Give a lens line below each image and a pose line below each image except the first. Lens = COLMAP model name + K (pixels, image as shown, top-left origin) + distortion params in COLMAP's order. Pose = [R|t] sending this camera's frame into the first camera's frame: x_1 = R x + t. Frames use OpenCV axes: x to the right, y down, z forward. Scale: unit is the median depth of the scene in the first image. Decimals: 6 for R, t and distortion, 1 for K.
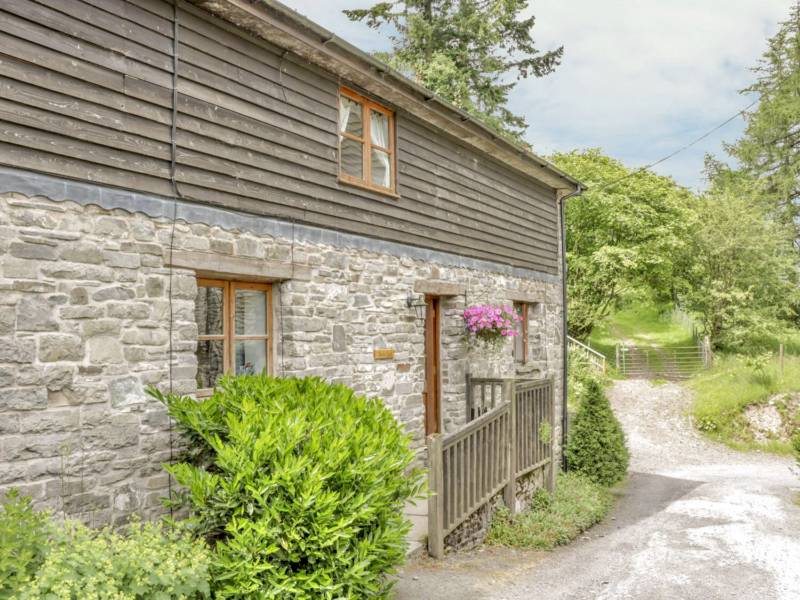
lens RADIAL K [[971.6, 0, 400.0], [0, 971.6, 300.0], [0, 0, 1]] dist [0.007757, -0.005860]
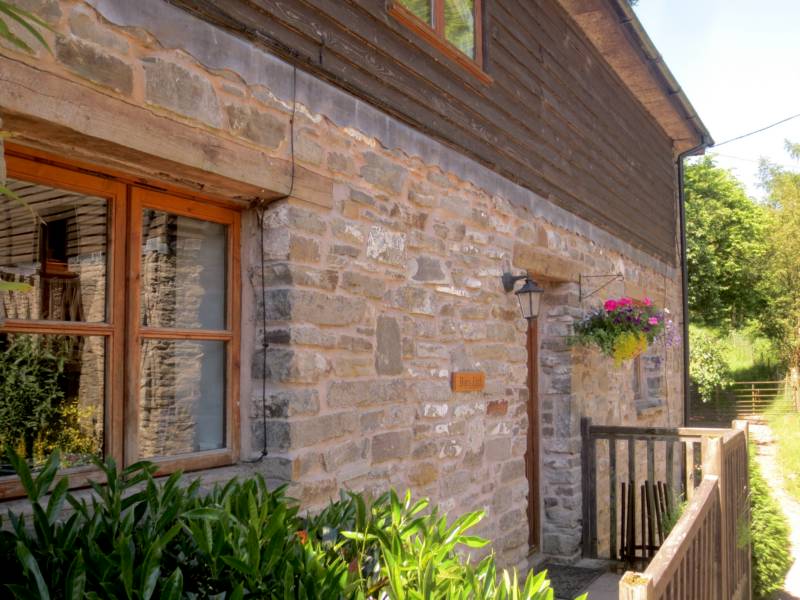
lens RADIAL K [[971.6, 0, 400.0], [0, 971.6, 300.0], [0, 0, 1]] dist [0.007757, -0.005860]
pose [[0.999668, 0.011162, 0.023212, -0.064528], [-0.010359, 0.999353, -0.034430, 0.032211], [-0.023581, 0.034179, 0.999138, 0.515462]]
